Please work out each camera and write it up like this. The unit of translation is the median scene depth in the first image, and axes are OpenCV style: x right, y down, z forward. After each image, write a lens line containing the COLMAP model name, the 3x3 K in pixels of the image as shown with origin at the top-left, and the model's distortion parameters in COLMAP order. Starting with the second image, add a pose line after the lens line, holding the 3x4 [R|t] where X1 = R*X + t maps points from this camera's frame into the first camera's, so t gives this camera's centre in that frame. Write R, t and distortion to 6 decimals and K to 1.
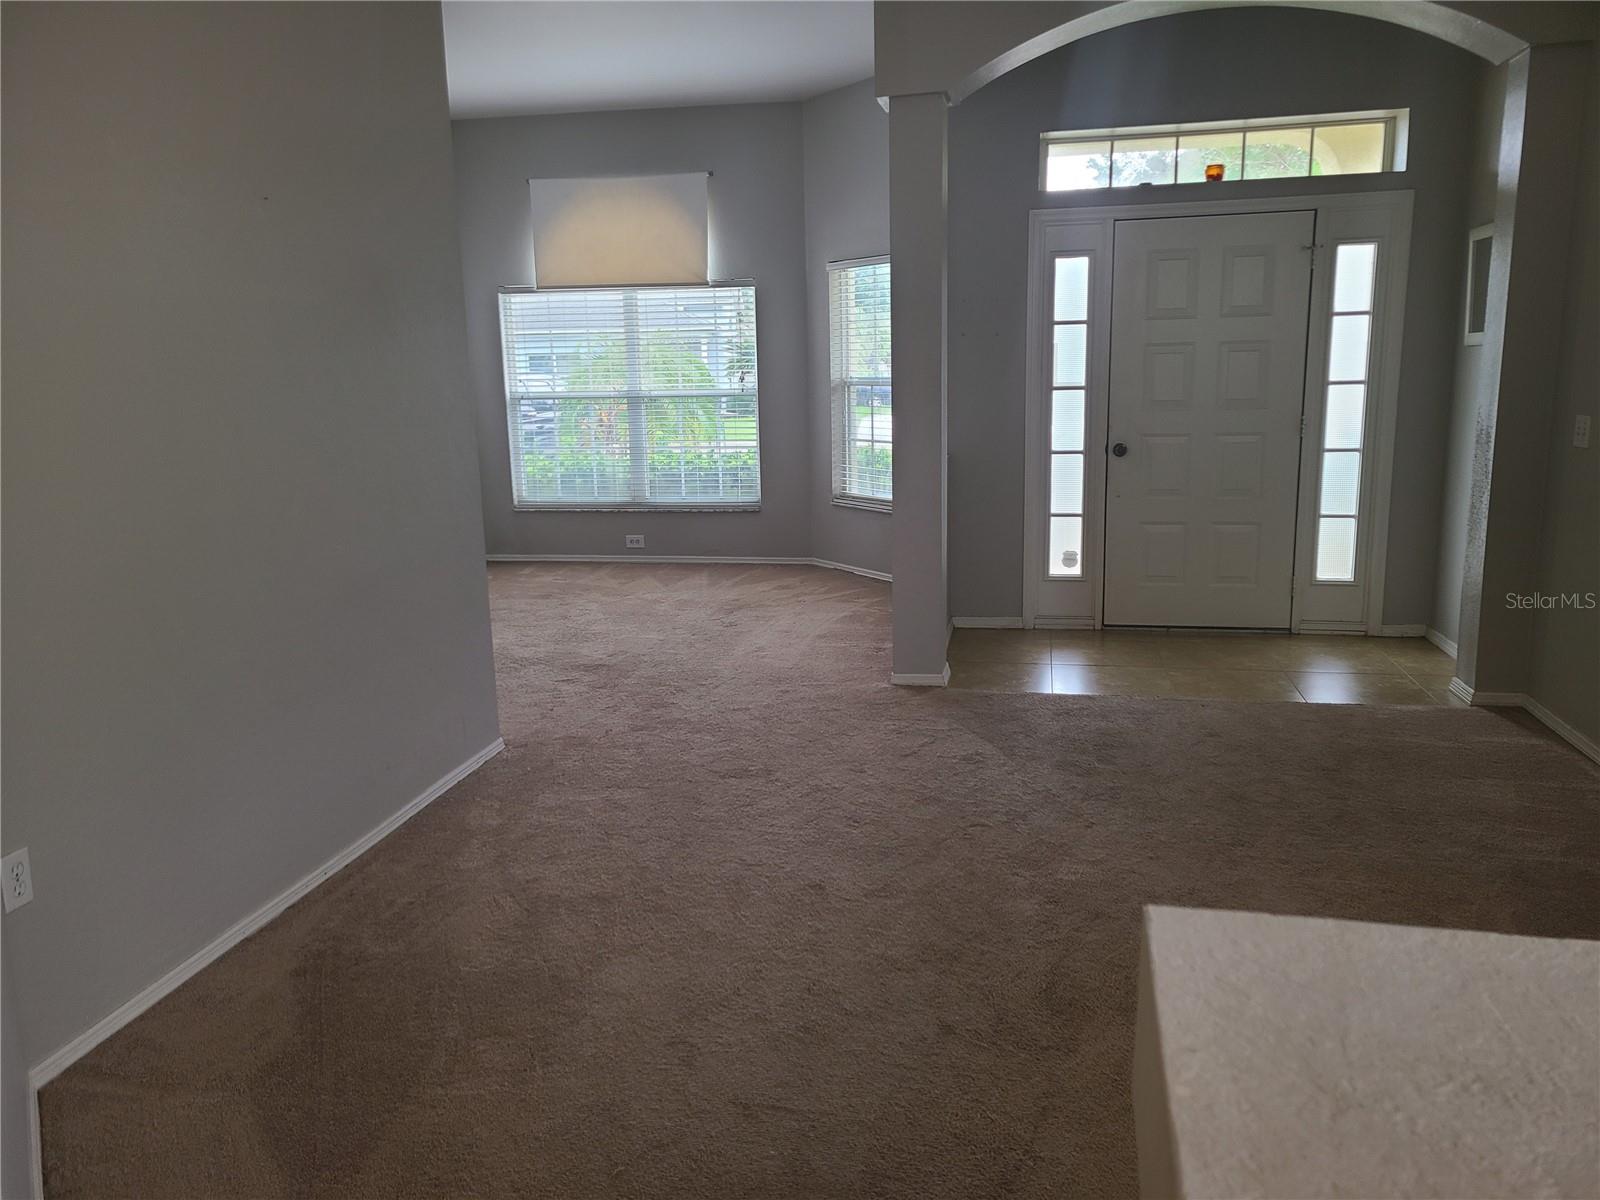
lens RADIAL K [[1187.9, 0, 797.9], [0, 1187.9, 600.9], [0, 0, 1]] dist [0.047963, -0.039155]
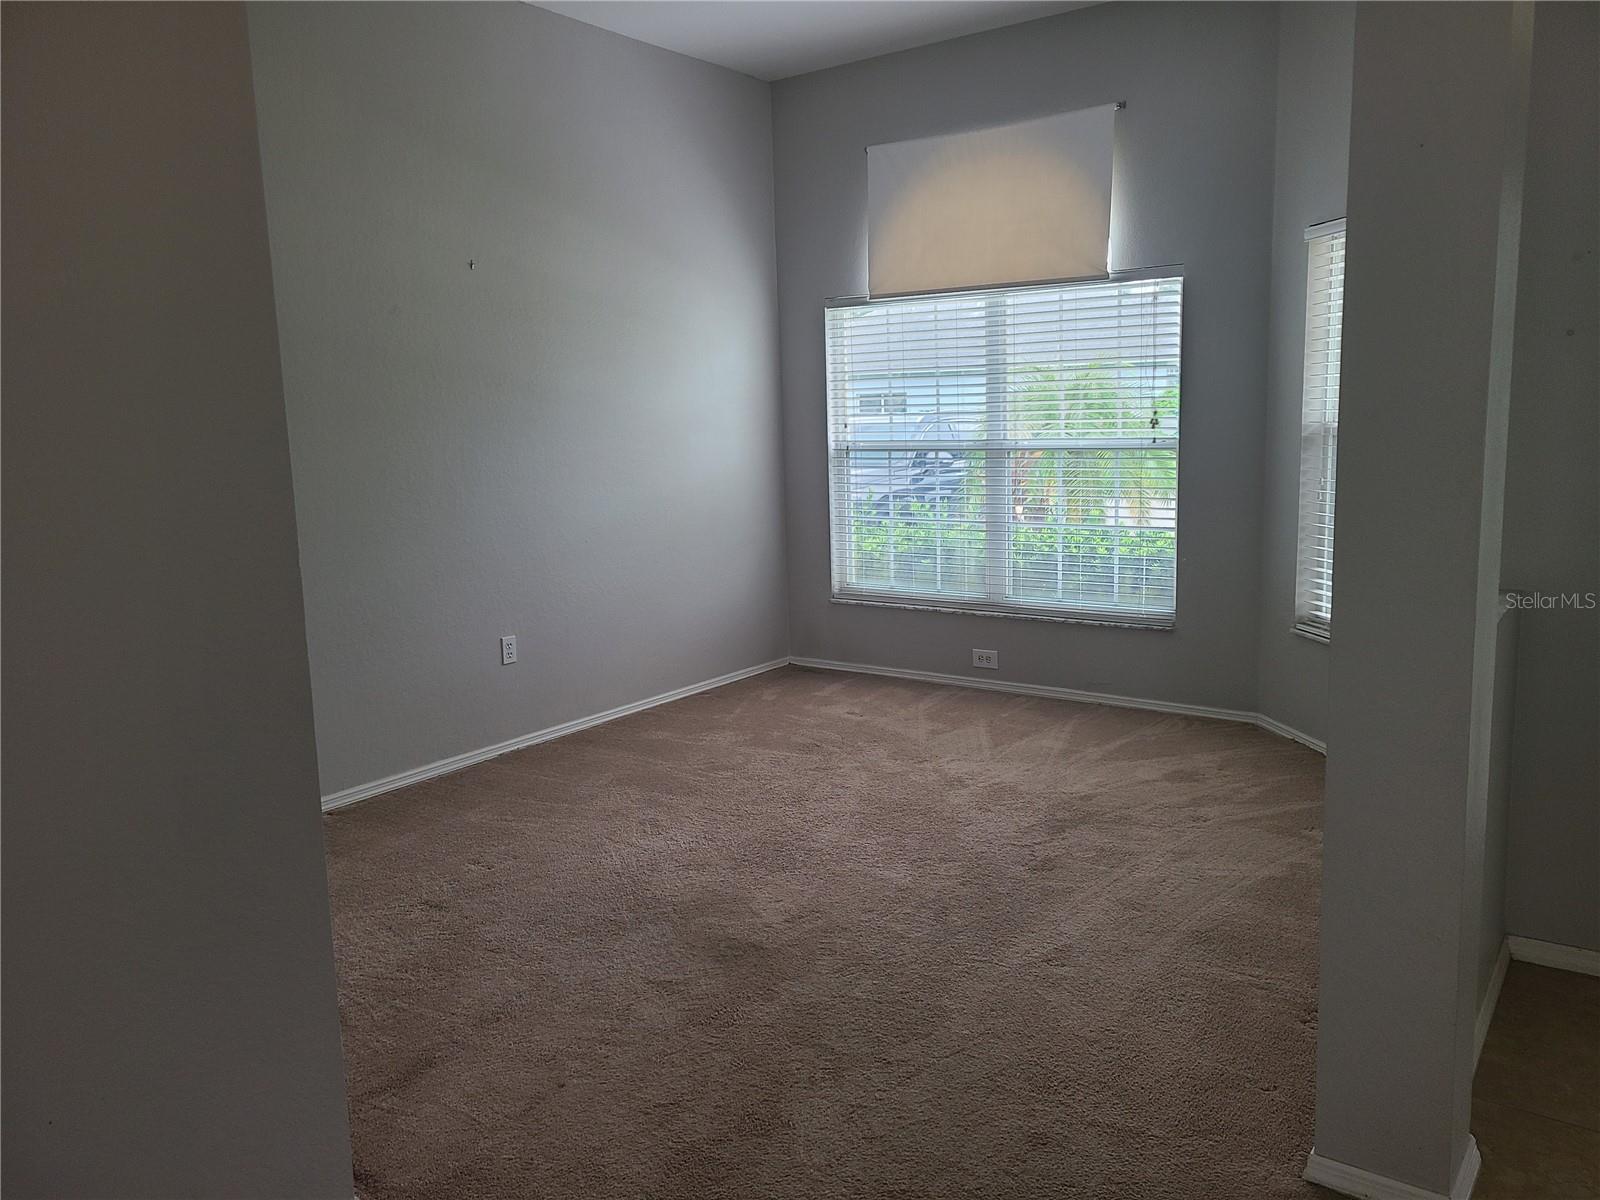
lens RADIAL K [[1187.9, 0, 803.1], [0, 1187.9, 590.8], [0, 0, 1]] dist [0.047963, -0.039155]
pose [[0.908115, 0.058720, -0.414584, 0.050767], [-0.073584, 0.997089, -0.019956, -0.069321], [0.412205, 0.048629, 0.909792, 0.341938]]
